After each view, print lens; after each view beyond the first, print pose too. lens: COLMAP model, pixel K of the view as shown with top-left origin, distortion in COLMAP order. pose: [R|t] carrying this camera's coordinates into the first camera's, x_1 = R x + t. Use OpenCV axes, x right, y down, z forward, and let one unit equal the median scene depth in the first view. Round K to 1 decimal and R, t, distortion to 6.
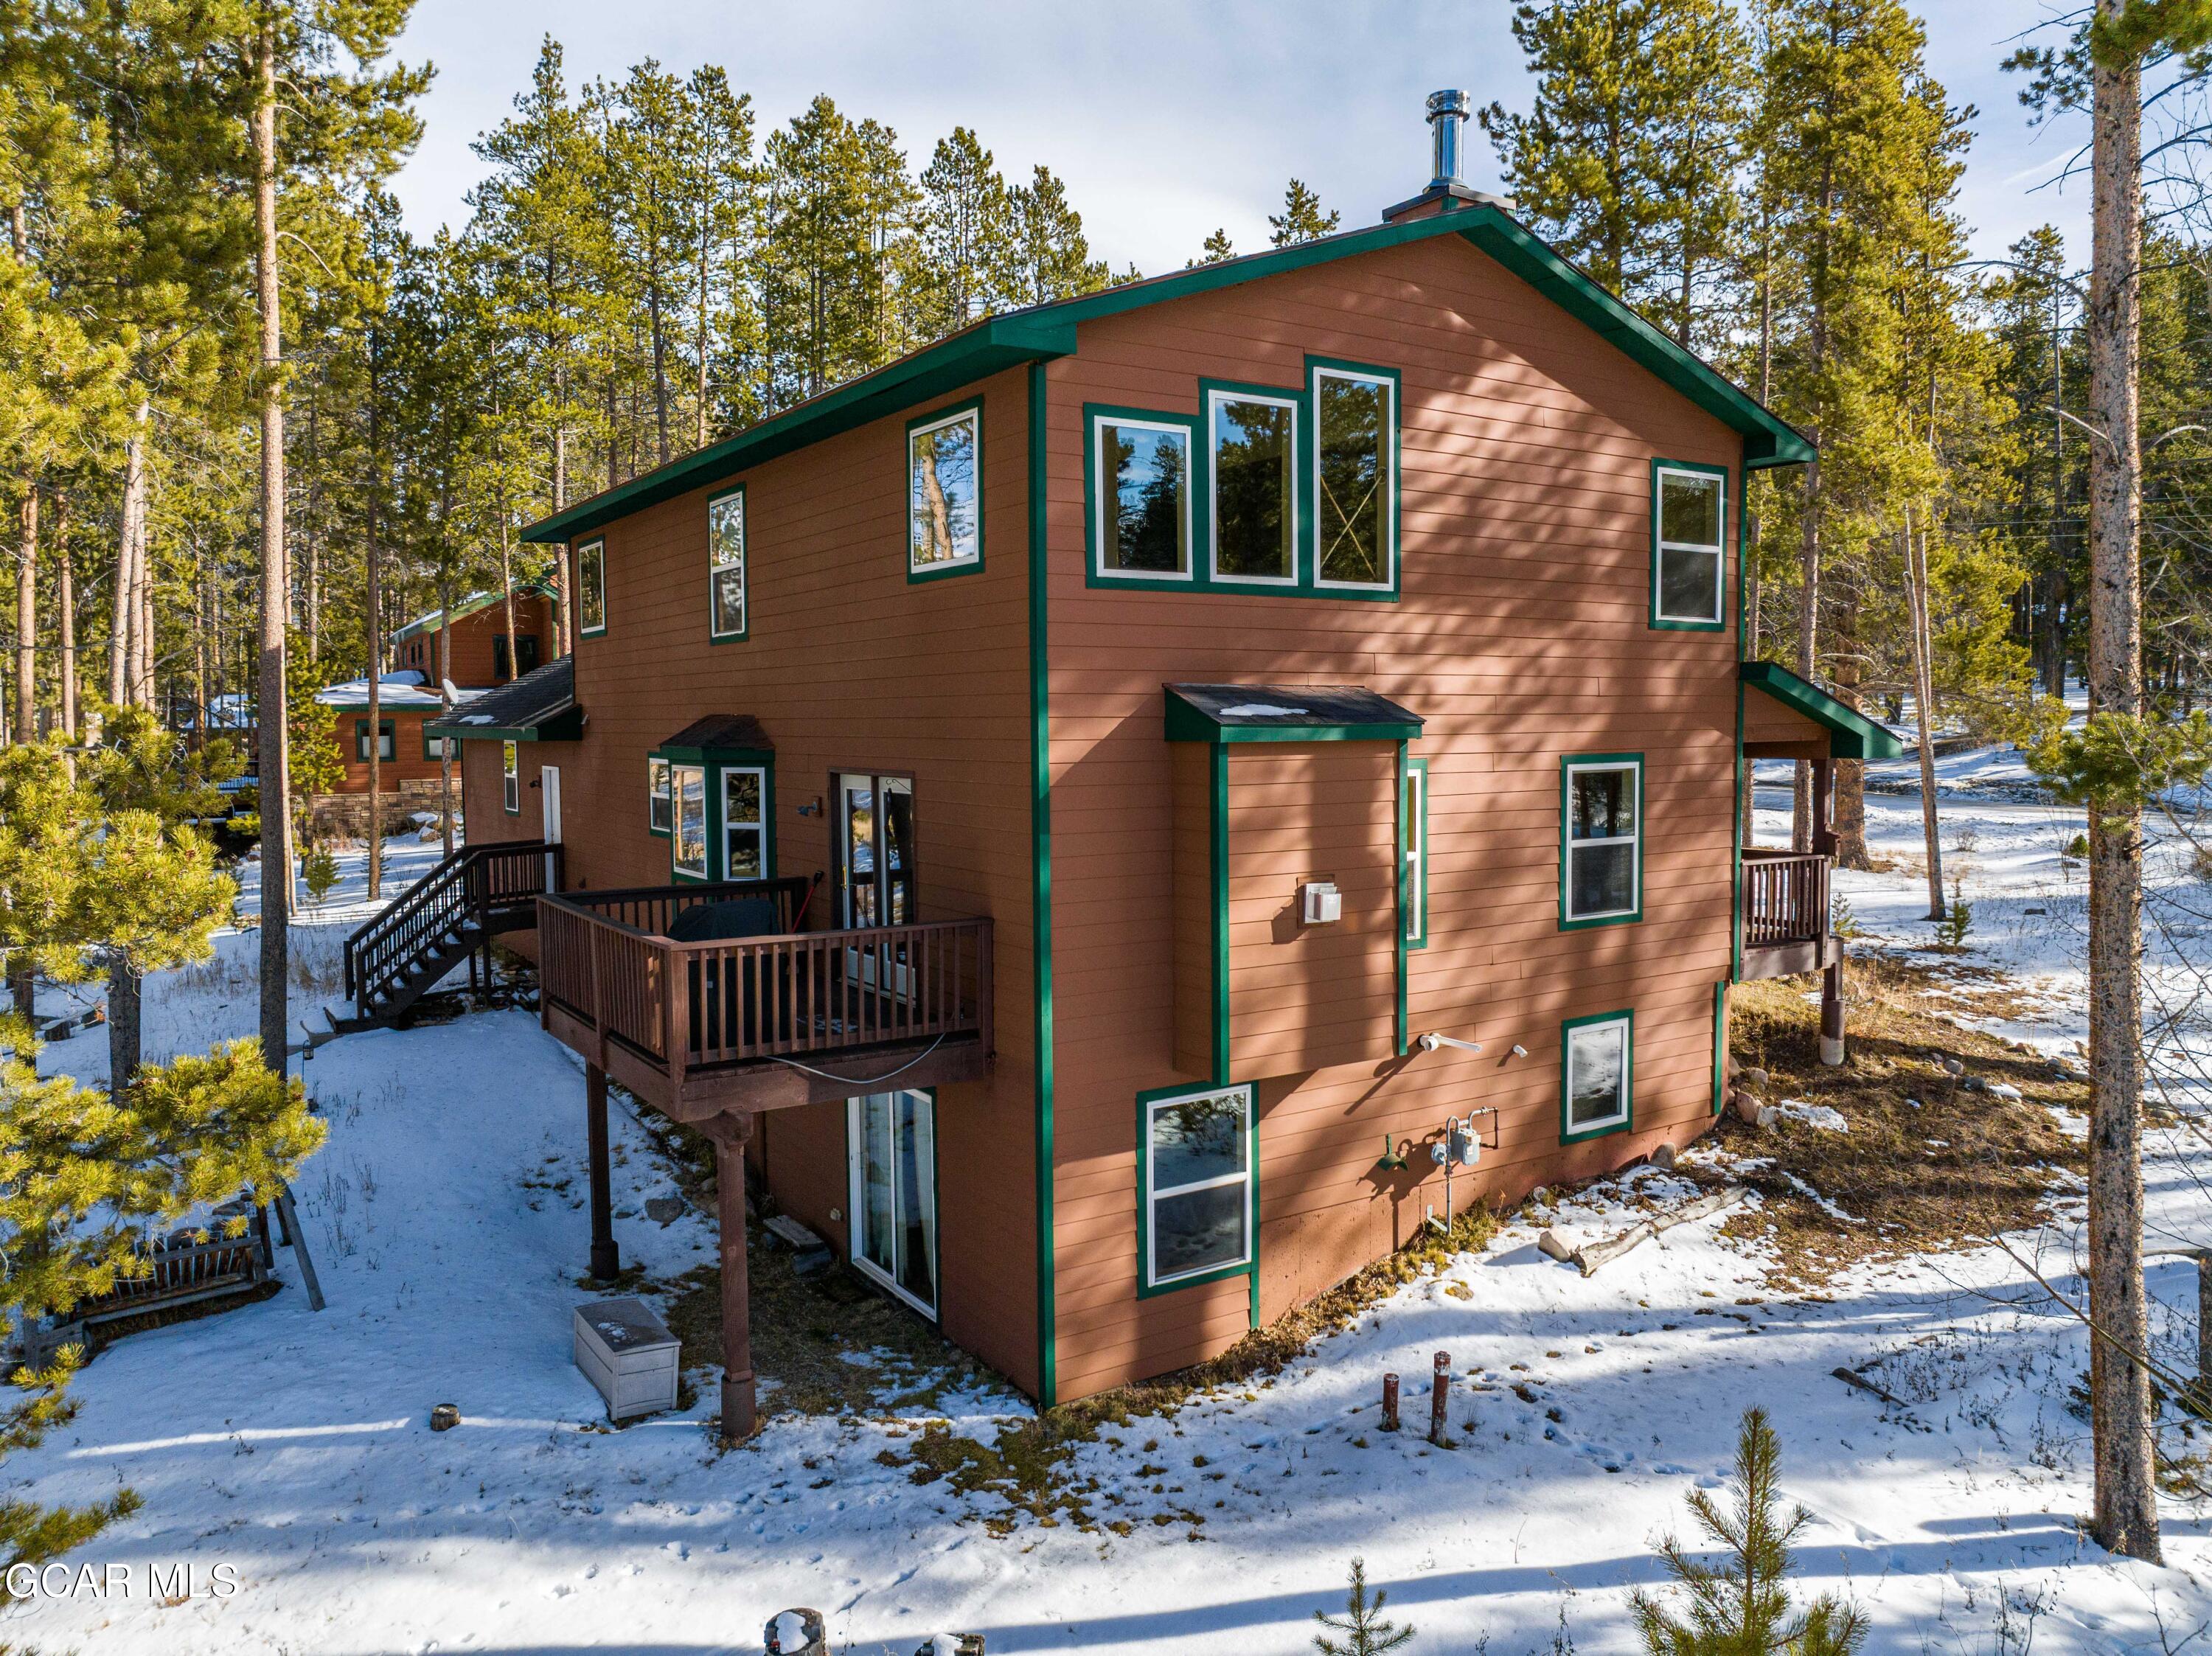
lens RADIAL K [[1548.4, 0, 1102.6], [0, 1548.4, 821.5], [0, 0, 1]] dist [-0.058564, 0.018590]
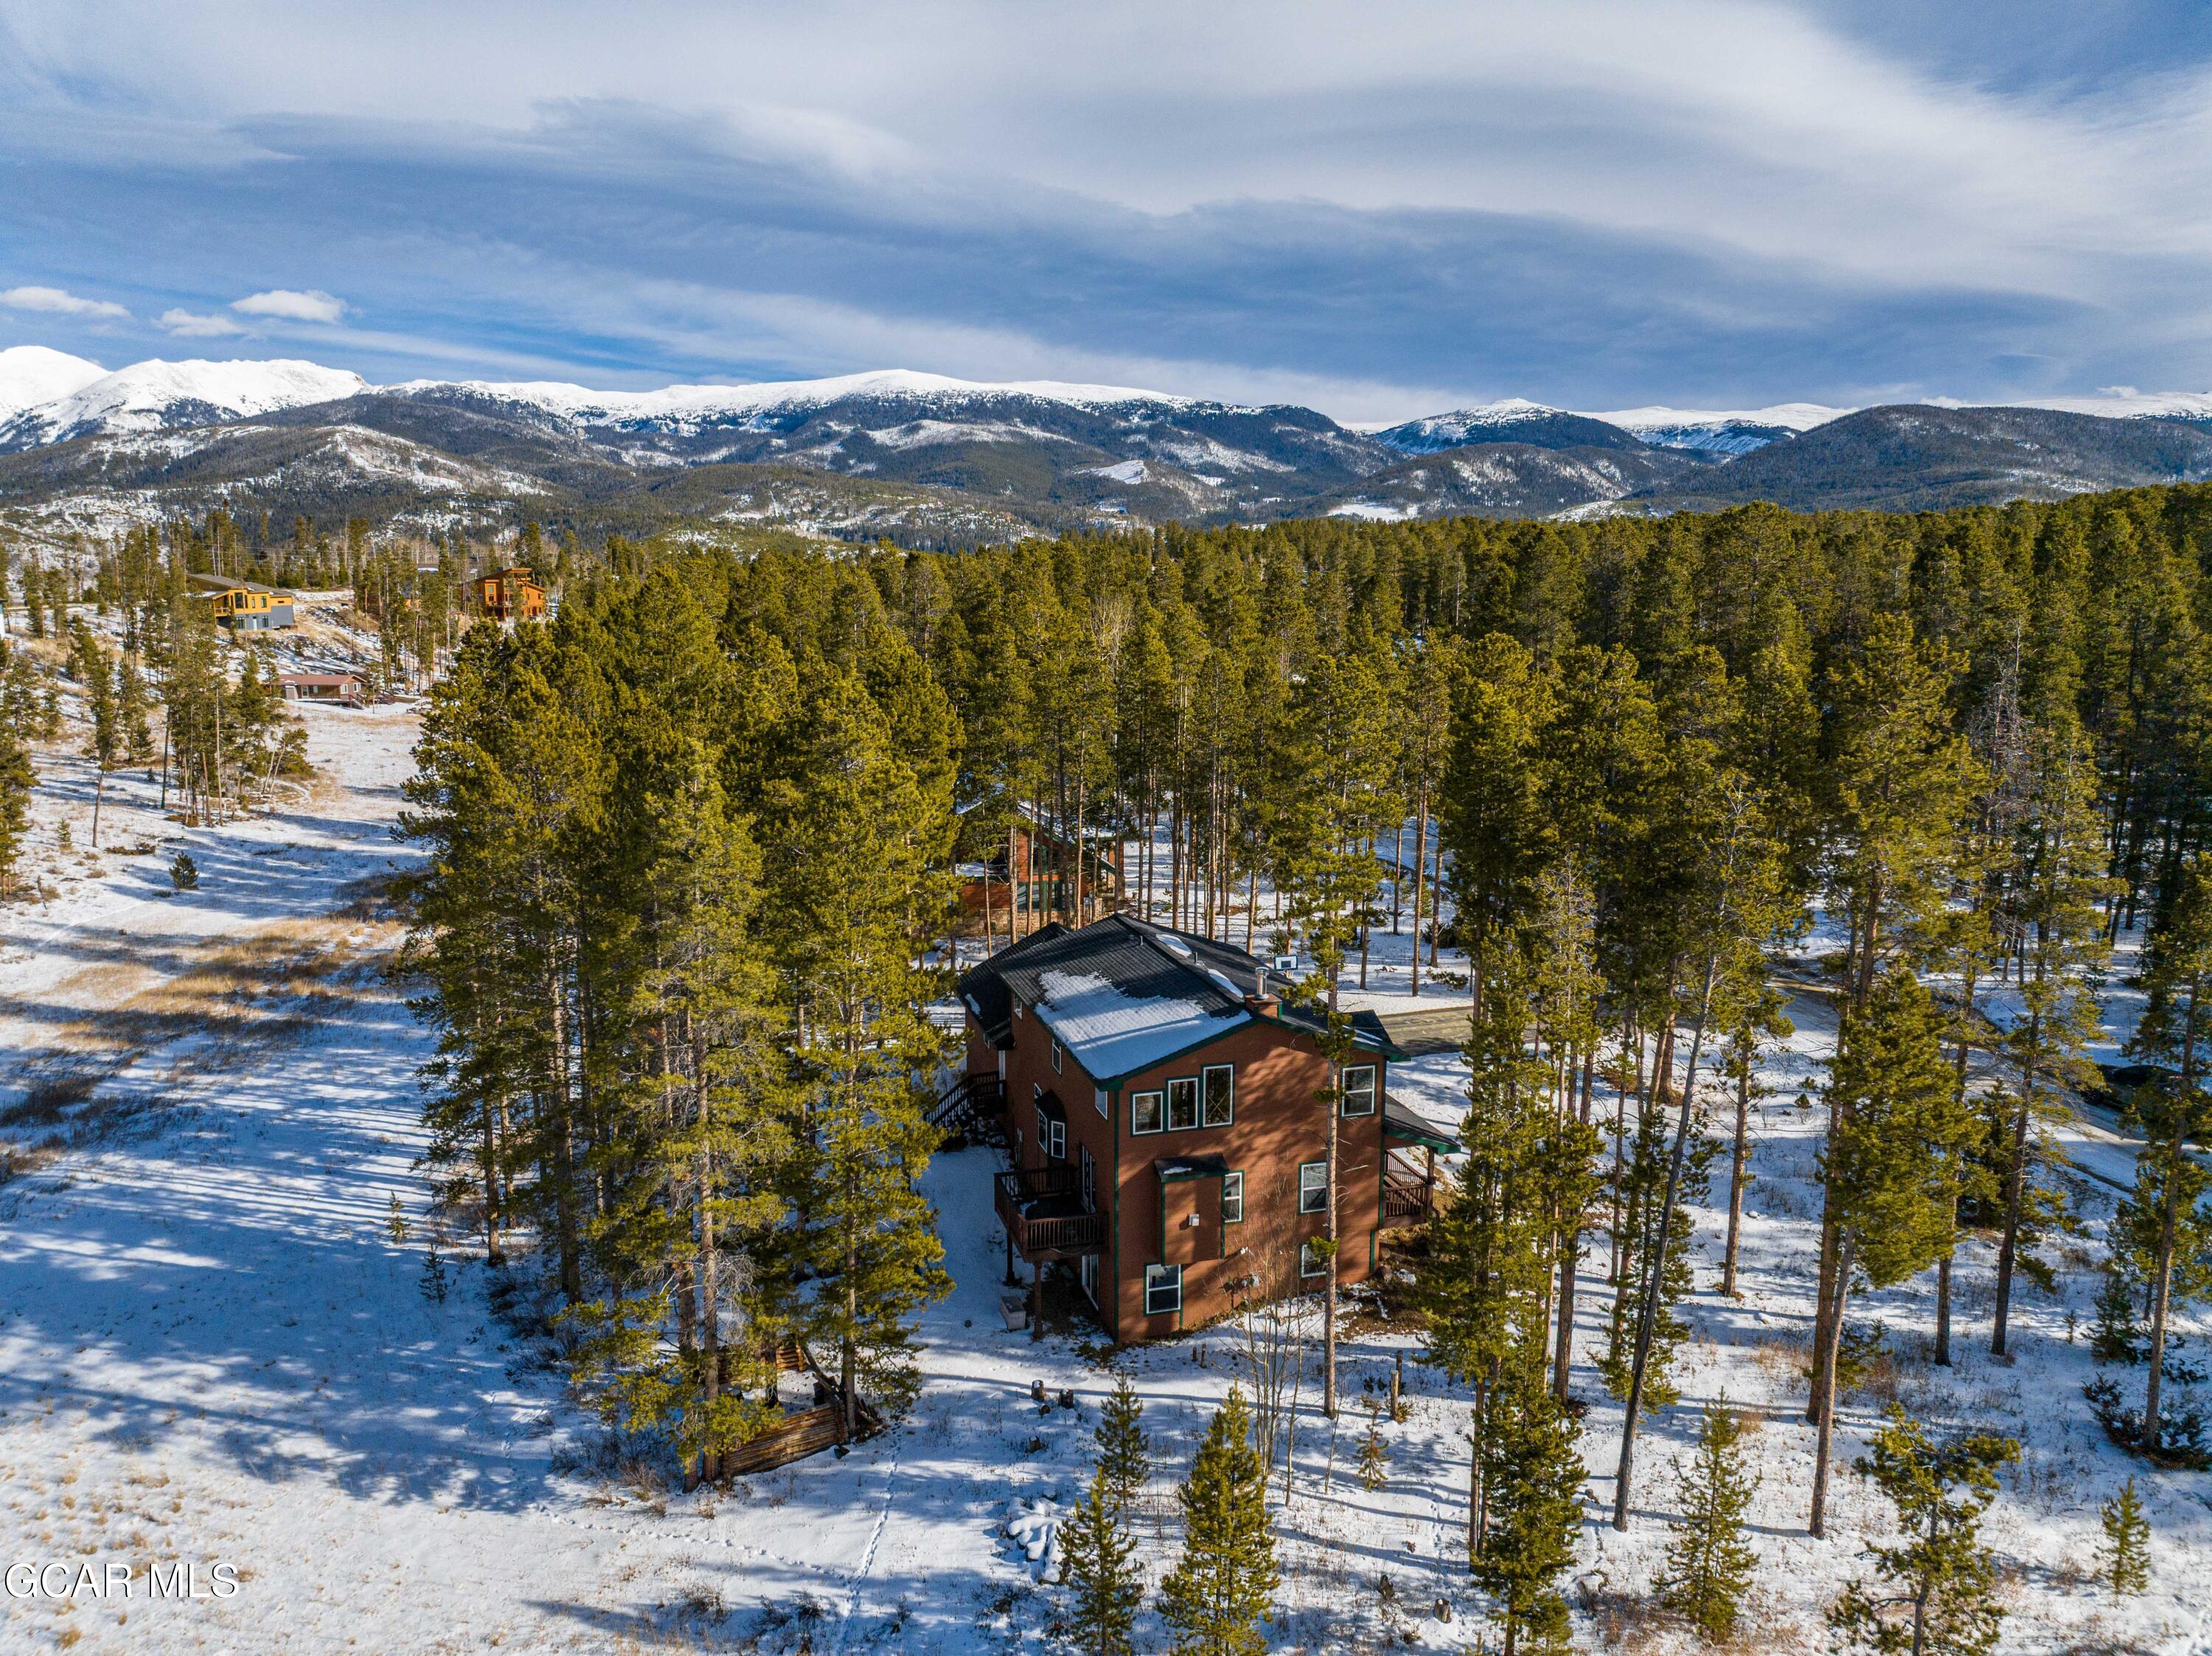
lens RADIAL K [[1548.4, 0, 1104.6], [0, 1548.4, 830.6], [0, 0, 1]] dist [-0.058564, 0.018590]
pose [[0.957530, 0.055730, -0.282895, 0.846897], [-0.023191, 0.992850, 0.117093, -1.185823], [0.287398, -0.105560, 0.951977, -2.250925]]
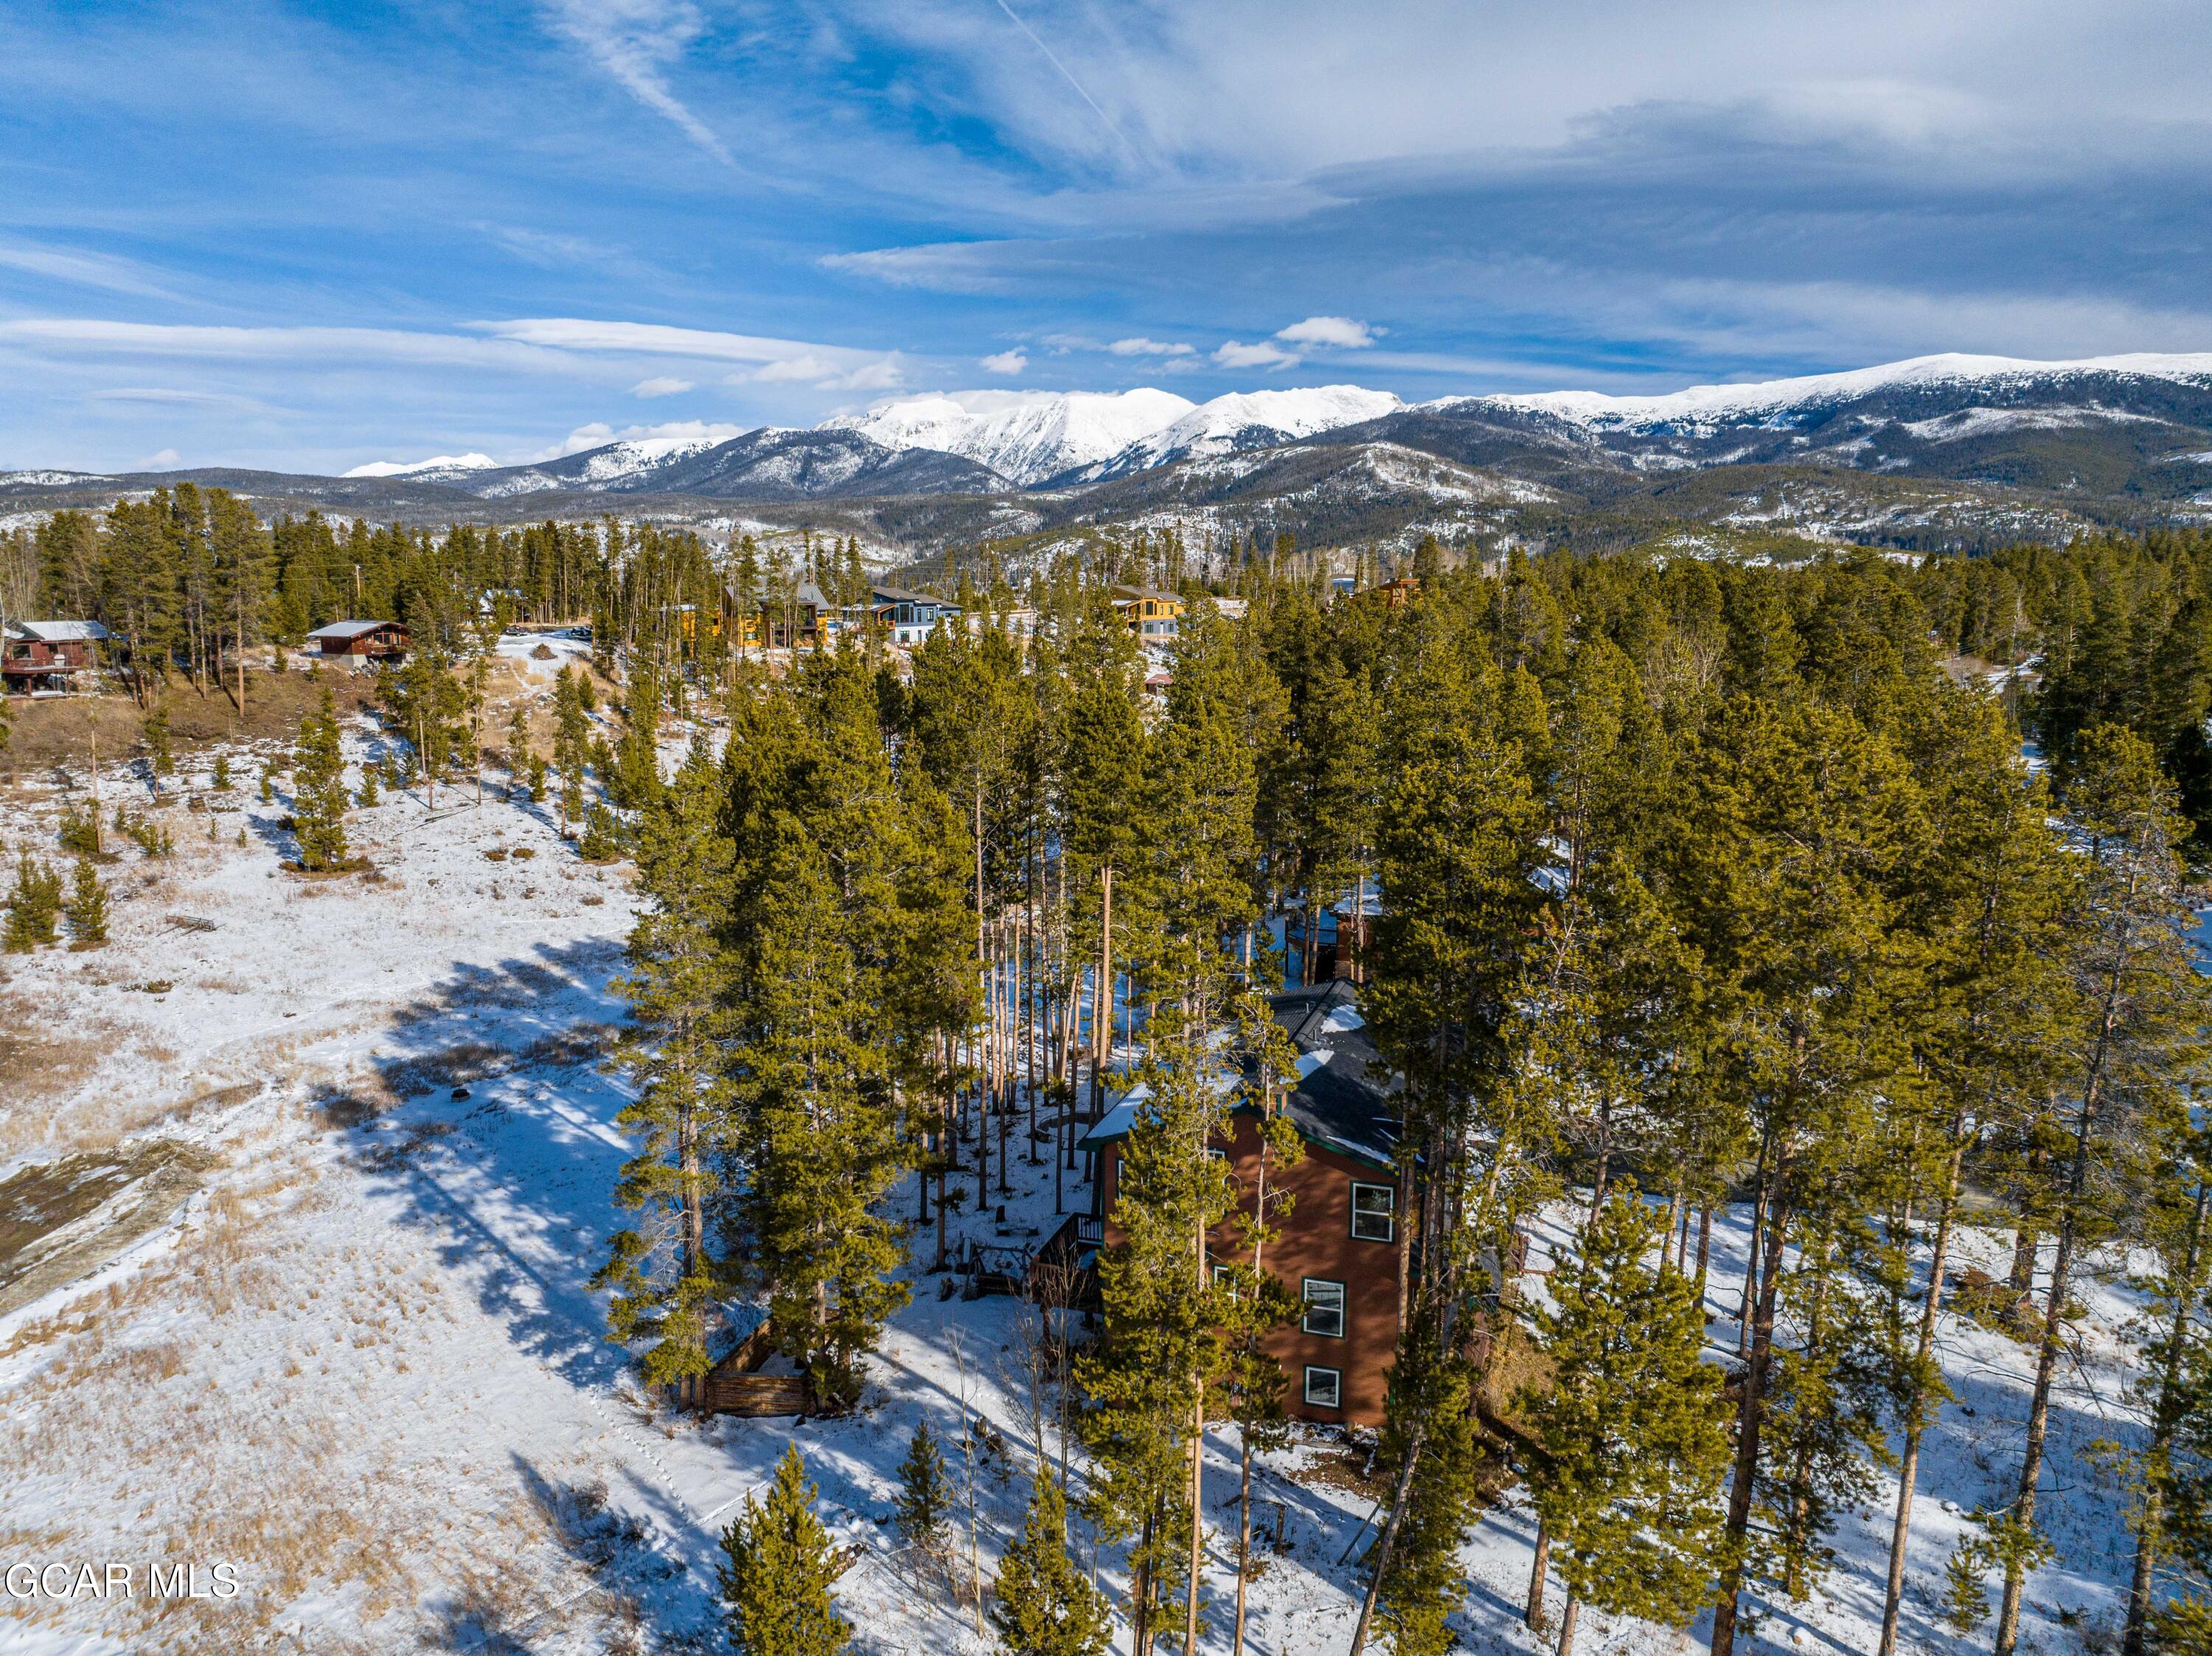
lens RADIAL K [[1548.4, 0, 1104.0], [0, 1548.4, 828.1], [0, 0, 1]] dist [-0.058564, 0.018590]
pose [[0.606013, 0.126906, -0.785267, 2.415841], [-0.037027, 0.990622, 0.131518, -1.335789], [0.794593, -0.050625, 0.605028, -1.056213]]
